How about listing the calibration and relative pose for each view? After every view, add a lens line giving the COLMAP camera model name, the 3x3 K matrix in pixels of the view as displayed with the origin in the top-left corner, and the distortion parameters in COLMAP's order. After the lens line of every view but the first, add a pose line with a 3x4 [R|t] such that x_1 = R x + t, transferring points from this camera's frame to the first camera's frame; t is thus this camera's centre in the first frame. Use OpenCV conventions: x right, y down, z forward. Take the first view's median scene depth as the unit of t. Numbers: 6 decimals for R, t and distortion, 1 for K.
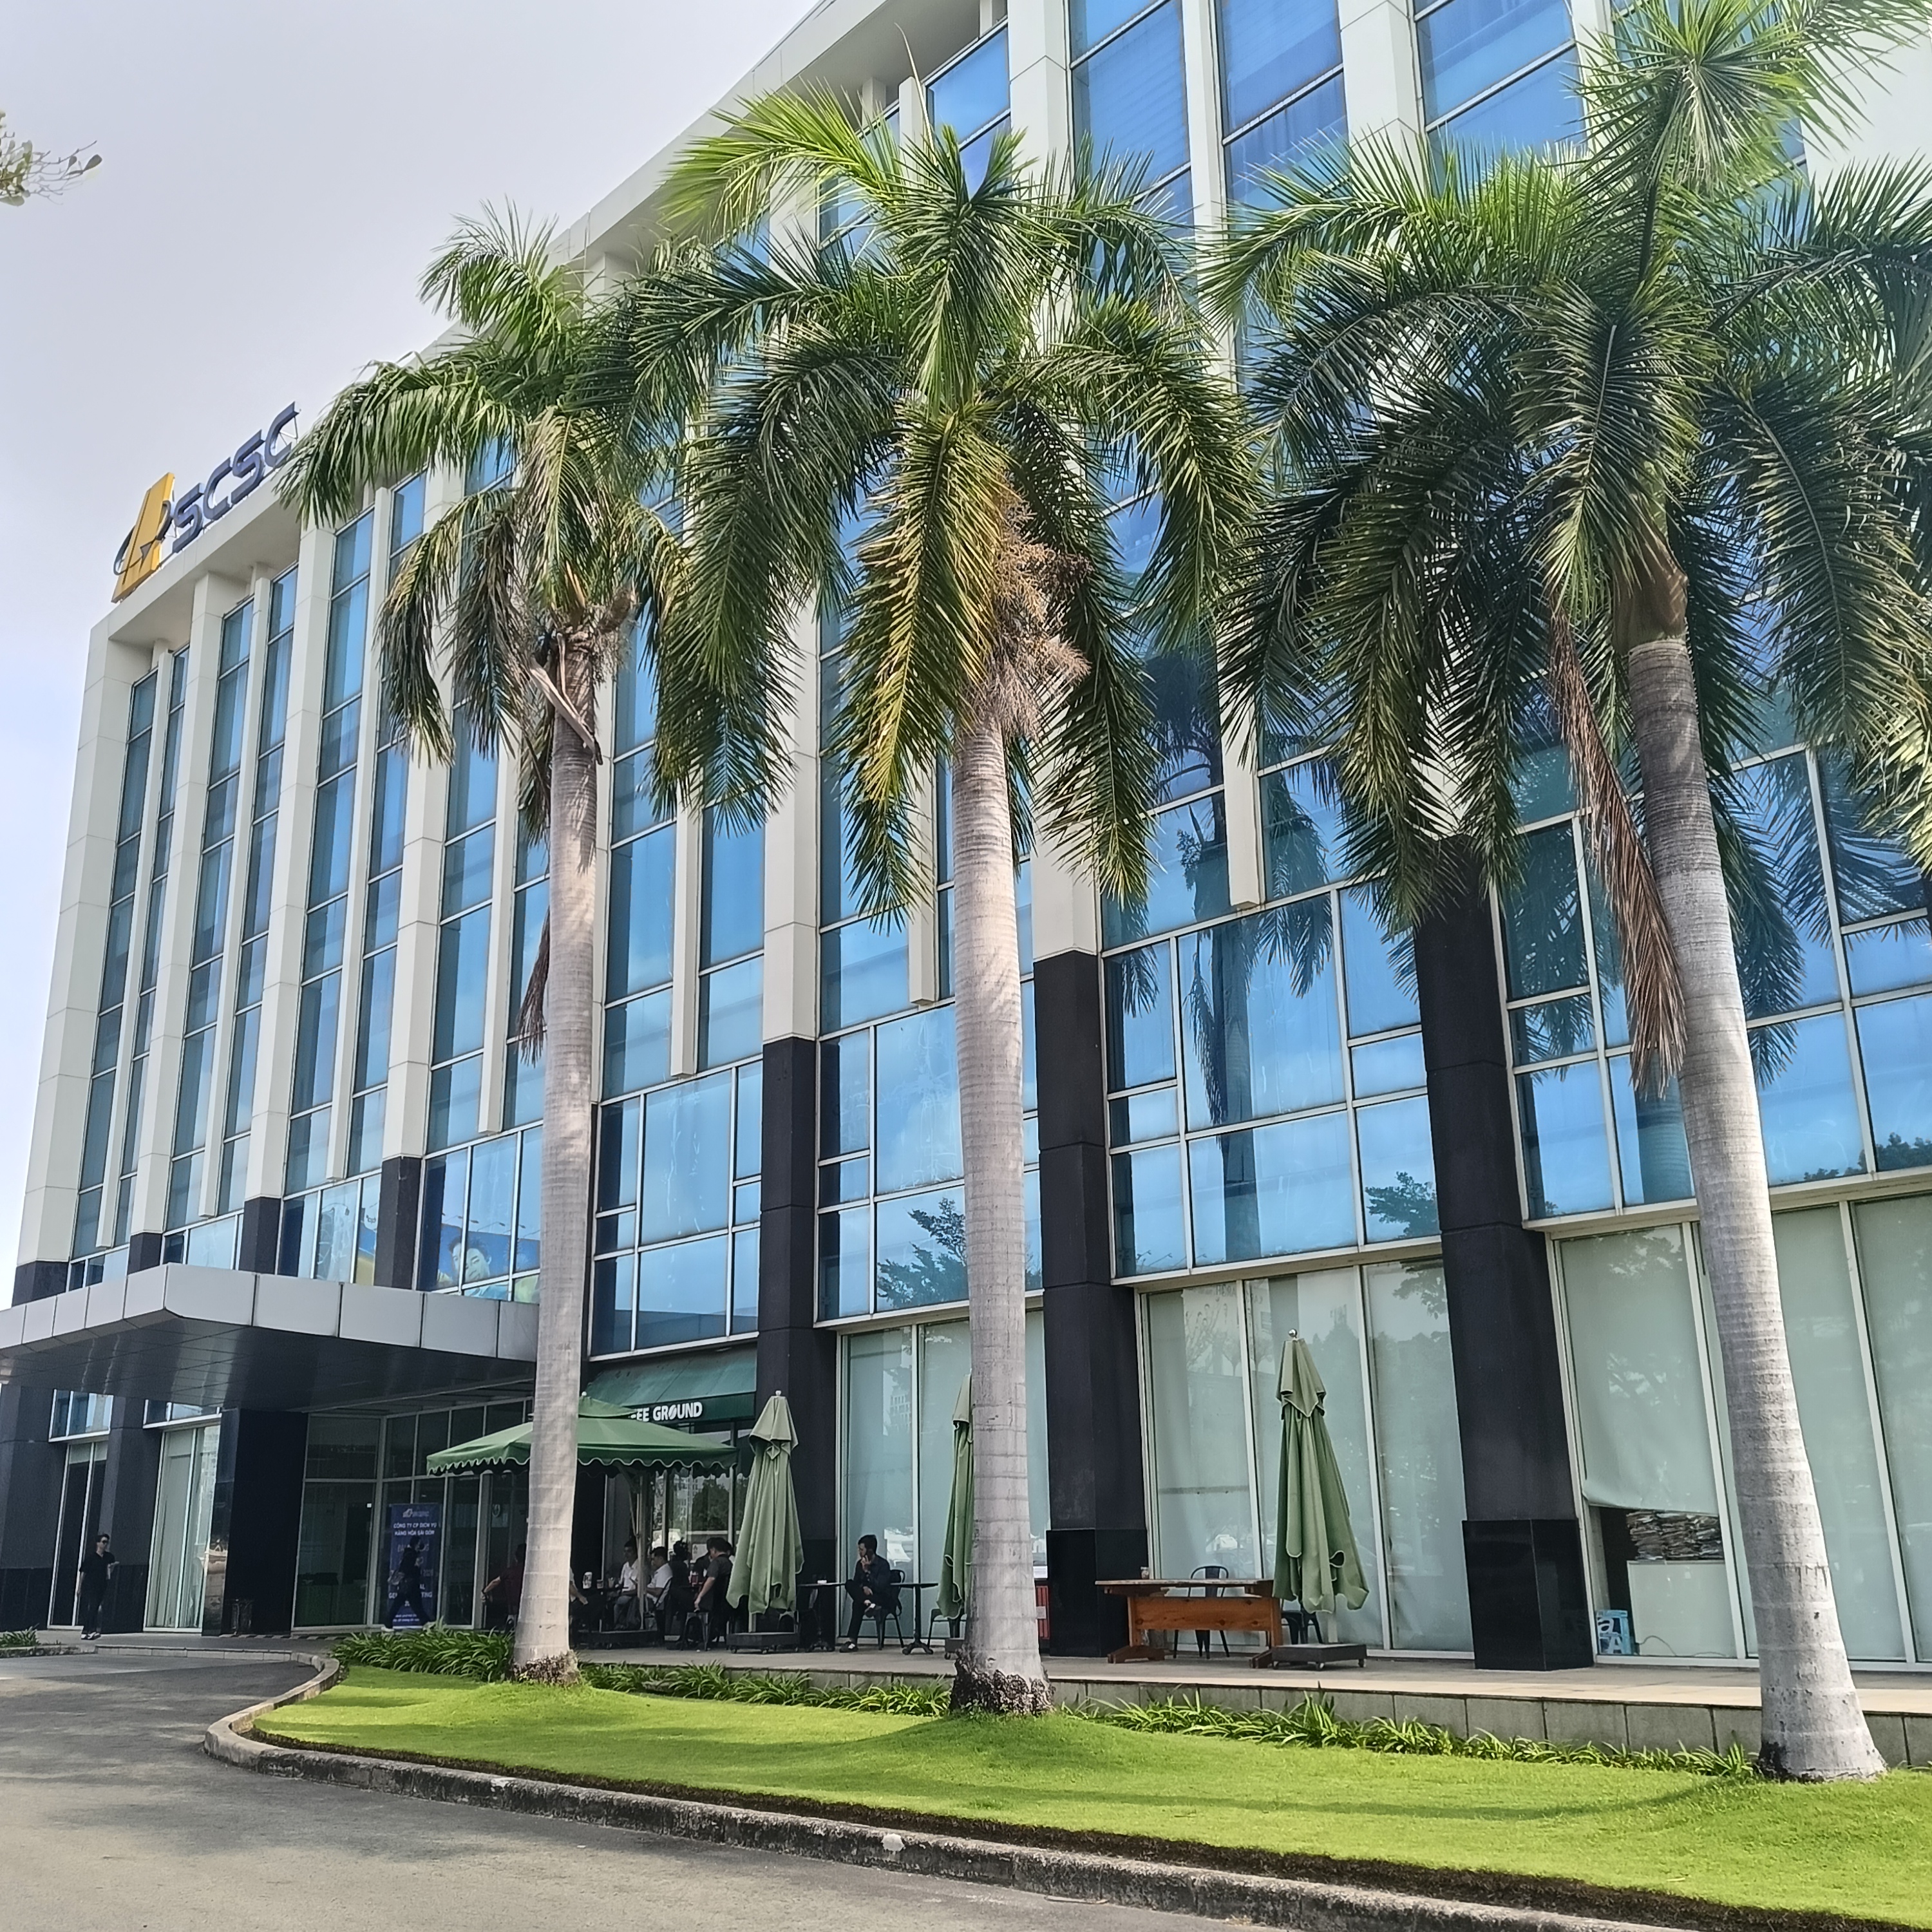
lens RADIAL K [[1987.6, 0, 966.0], [0, 1987.6, 966.0], [0, 0, 1]] dist [-0.012848, -0.023573]
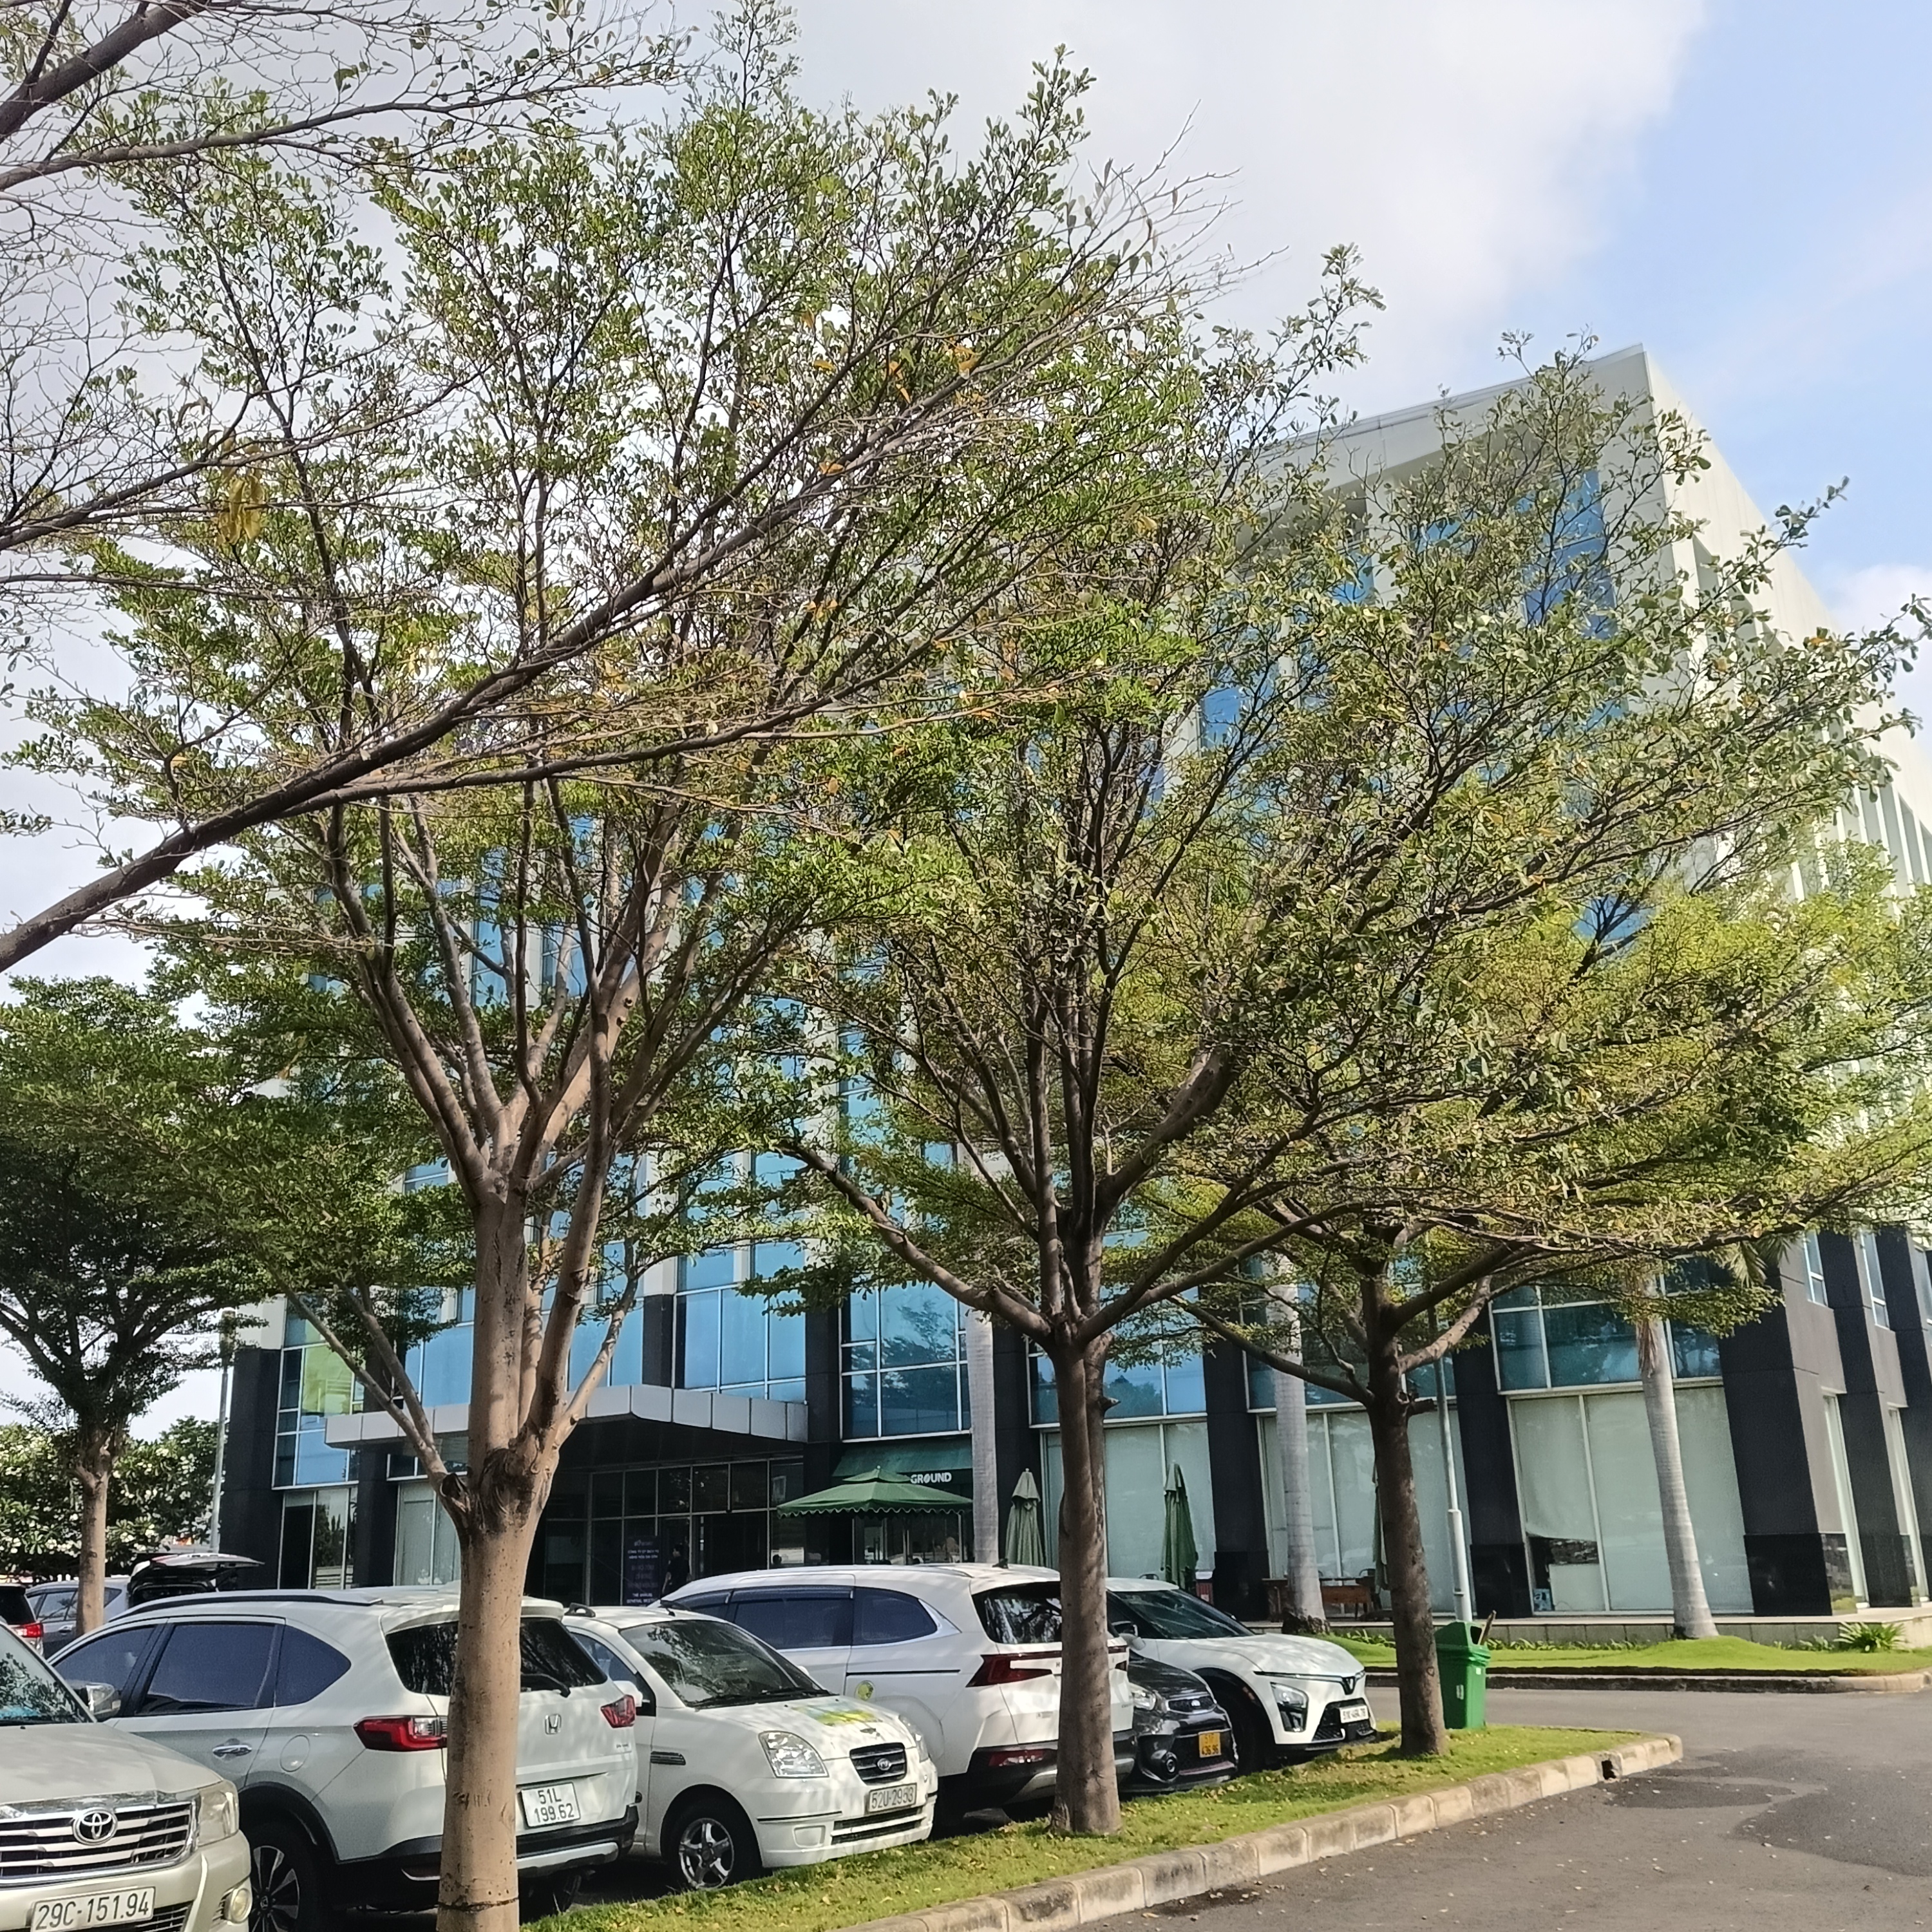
lens RADIAL K [[1925.7, 0, 966.0], [0, 1925.7, 966.0], [0, 0, 1]] dist [-0.062672, 0.001169]
pose [[0.987302, 0.044579, 0.152473, -0.552747], [-0.041735, 0.998891, -0.021809, -0.230153], [-0.153276, 0.015169, 0.988067, -0.795165]]
